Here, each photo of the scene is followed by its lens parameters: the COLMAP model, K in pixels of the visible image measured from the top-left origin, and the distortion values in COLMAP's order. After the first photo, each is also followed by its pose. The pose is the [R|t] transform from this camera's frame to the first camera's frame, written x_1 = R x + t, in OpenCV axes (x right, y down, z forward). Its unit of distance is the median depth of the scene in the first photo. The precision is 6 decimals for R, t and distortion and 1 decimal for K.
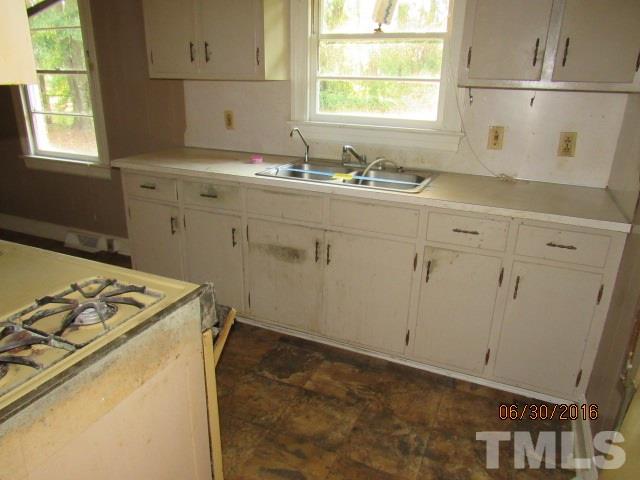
lens RADIAL K [[454.2, 0, 319.3], [0, 454.2, 235.8], [0, 0, 1]] dist [-0.006893, 0.006125]
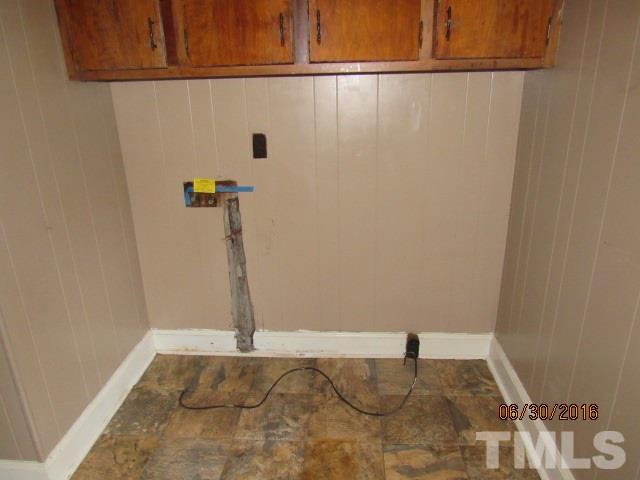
lens RADIAL K [[454.2, 0, 320.3], [0, 454.2, 243.9], [0, 0, 1]] dist [-0.006893, 0.006125]
pose [[0.351215, 0.266720, -0.897501, 0.995937], [-0.278693, 0.944899, 0.171746, -0.137011], [0.893856, 0.189807, 0.406196, 0.559041]]
